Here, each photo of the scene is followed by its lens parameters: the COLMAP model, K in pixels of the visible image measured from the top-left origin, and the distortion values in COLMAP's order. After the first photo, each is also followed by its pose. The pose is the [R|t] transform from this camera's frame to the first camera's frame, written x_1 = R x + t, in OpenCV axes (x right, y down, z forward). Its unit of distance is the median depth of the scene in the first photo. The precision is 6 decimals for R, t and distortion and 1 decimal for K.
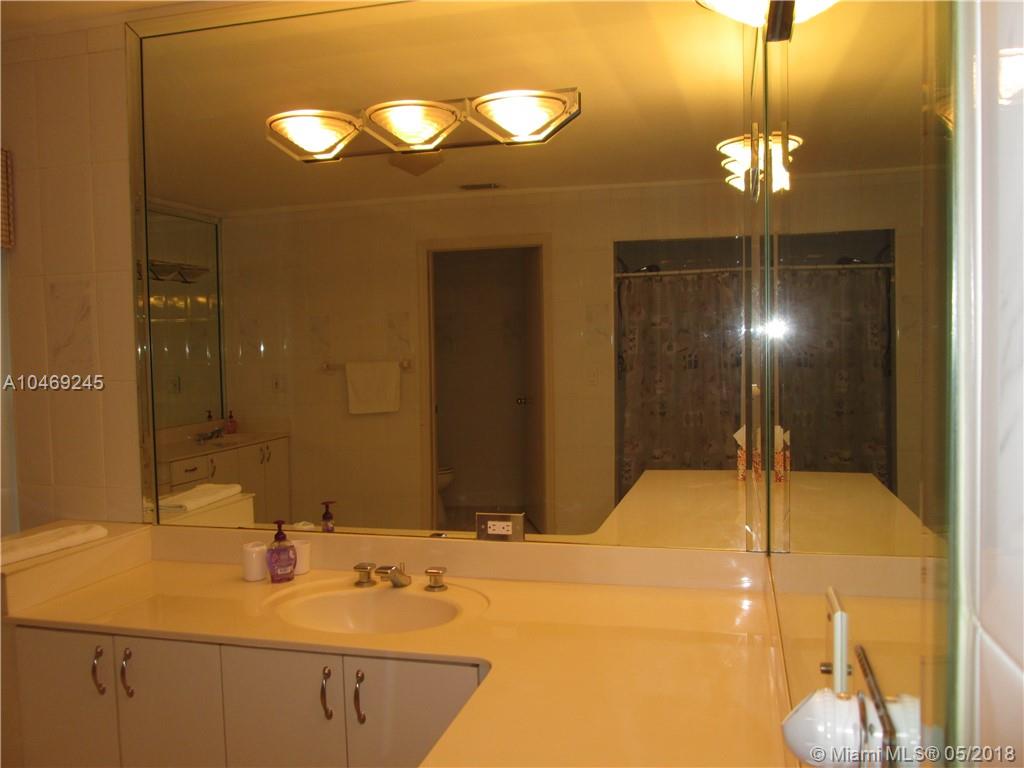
lens RADIAL K [[848.7, 0, 512.0], [0, 848.7, 384.0], [0, 0, 1]] dist [-0.069950, 0.050142]
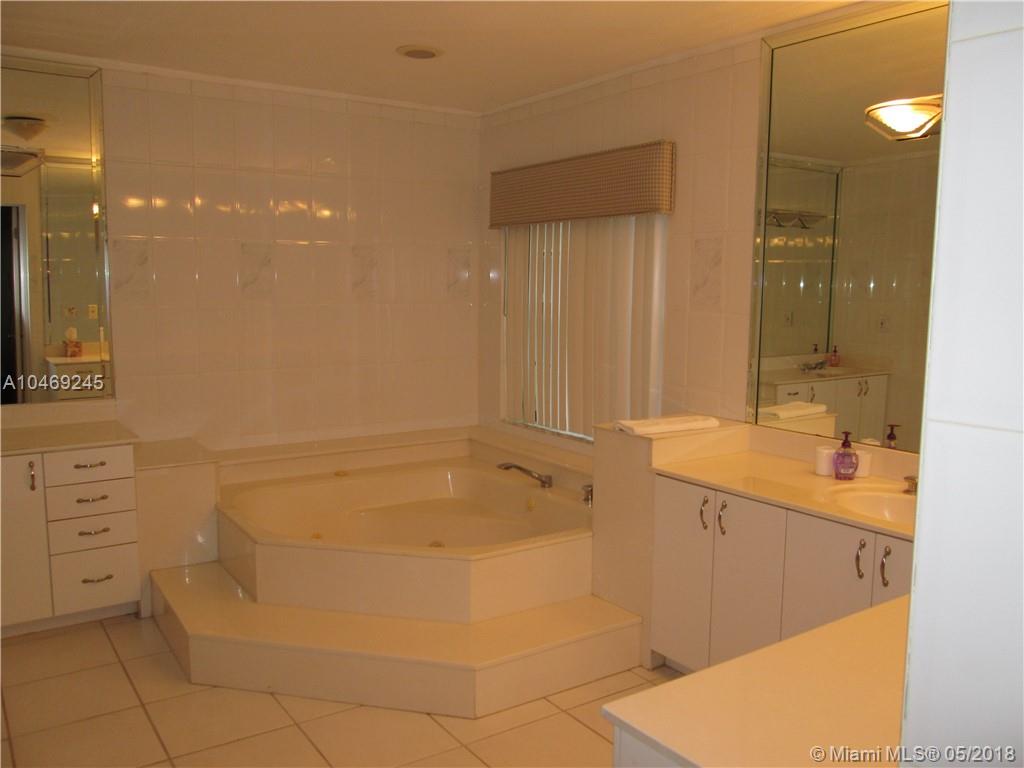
lens RADIAL K [[840.9, 0, 512.0], [0, 840.9, 384.0], [0, 0, 1]] dist [-0.008009, -0.005609]
pose [[0.758827, 0.107275, -0.642397, 0.138772], [-0.057746, 0.993539, 0.097701, -0.003128], [0.648727, -0.037043, 0.760119, -0.270175]]
